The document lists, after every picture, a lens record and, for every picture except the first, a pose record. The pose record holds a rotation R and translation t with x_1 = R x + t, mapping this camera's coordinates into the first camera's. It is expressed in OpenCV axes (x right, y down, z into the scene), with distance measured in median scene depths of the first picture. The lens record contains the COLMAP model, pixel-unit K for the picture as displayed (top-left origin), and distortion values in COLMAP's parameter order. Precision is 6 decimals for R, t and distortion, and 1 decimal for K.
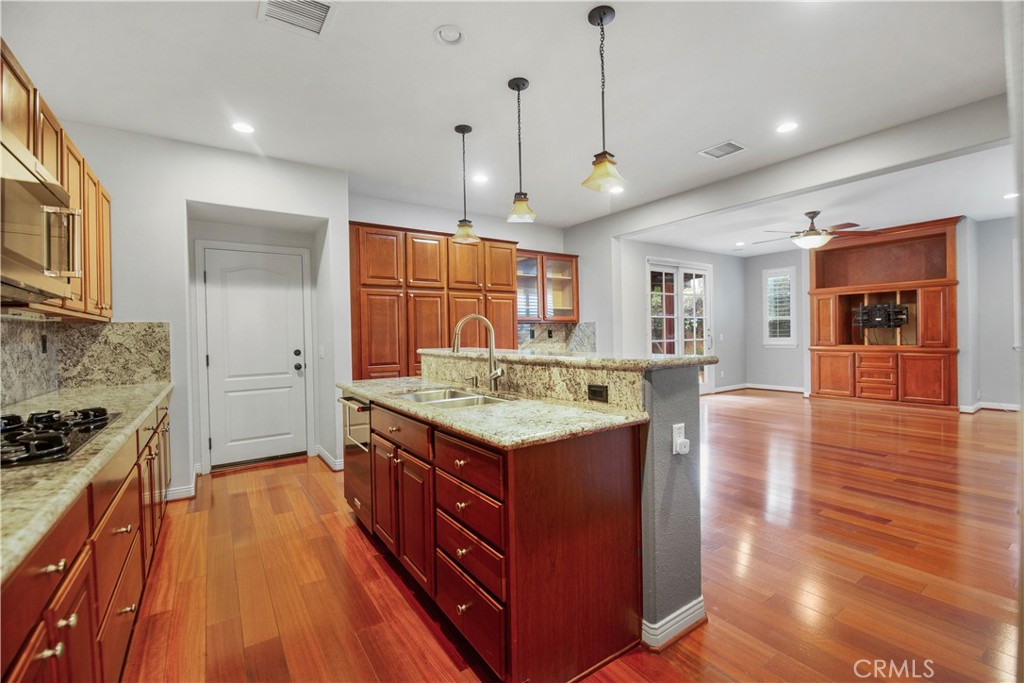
lens RADIAL K [[457.2, 0, 512.9], [0, 457.2, 334.3], [0, 0, 1]] dist [0.008055, -0.010220]
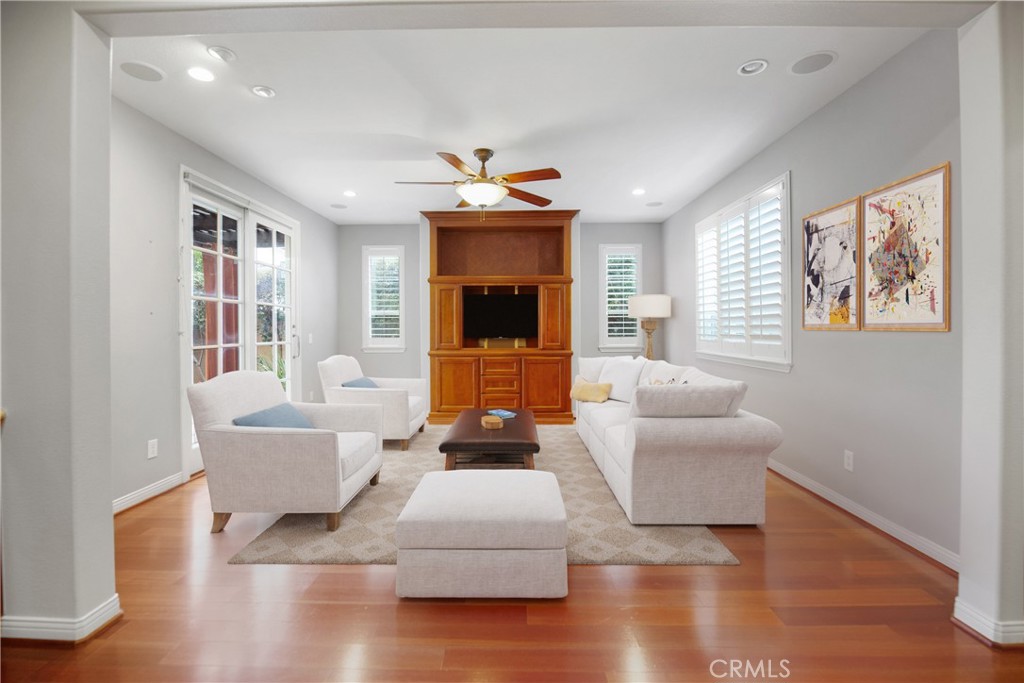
lens RADIAL K [[457.2, 0, 512.9], [0, 457.2, 334.3], [0, 0, 1]] dist [0.008055, -0.010220]
pose [[0.581191, 0.004252, 0.813756, 0.129542], [-0.006074, 0.999981, -0.000887, -0.001152], [-0.813745, -0.004427, 0.581206, 0.534529]]
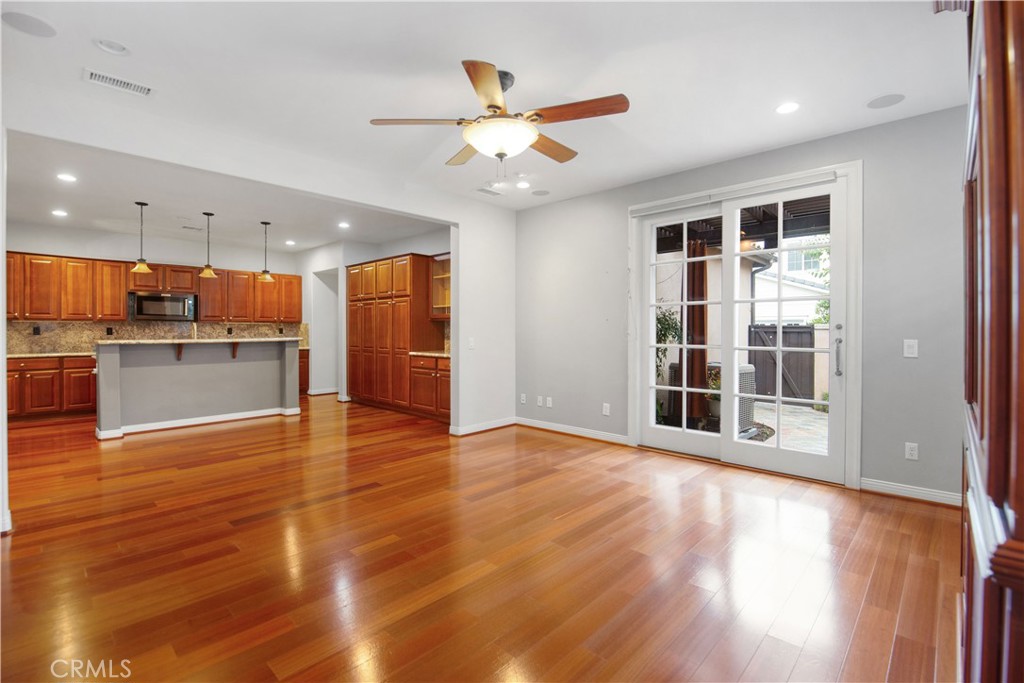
lens RADIAL K [[457.2, 0, 512.9], [0, 457.2, 334.3], [0, 0, 1]] dist [0.008055, -0.010220]
pose [[0.203499, 0.025393, -0.978746, 1.031115], [-0.001850, 0.999672, 0.025551, -0.017169], [0.979073, -0.003389, 0.203480, 0.844081]]
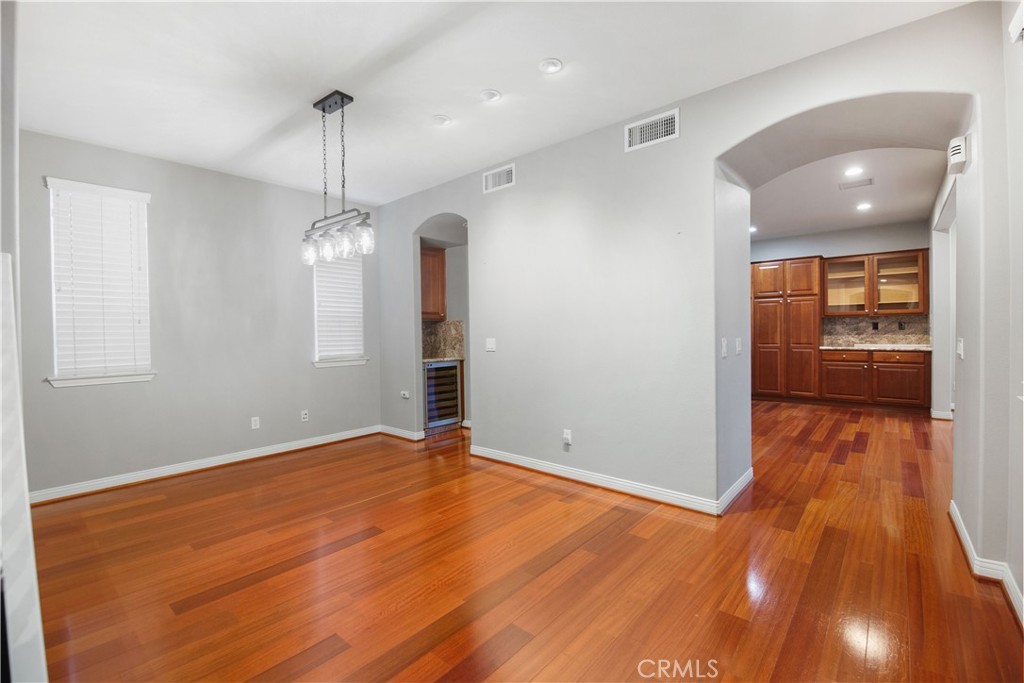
lens RADIAL K [[457.2, 0, 512.9], [0, 457.2, 334.3], [0, 0, 1]] dist [0.008055, -0.010220]
pose [[0.264861, 0.019512, -0.964089, 0.863576], [0.005769, 0.999745, 0.021819, -0.009465], [0.964269, -0.011341, 0.264681, -0.159087]]
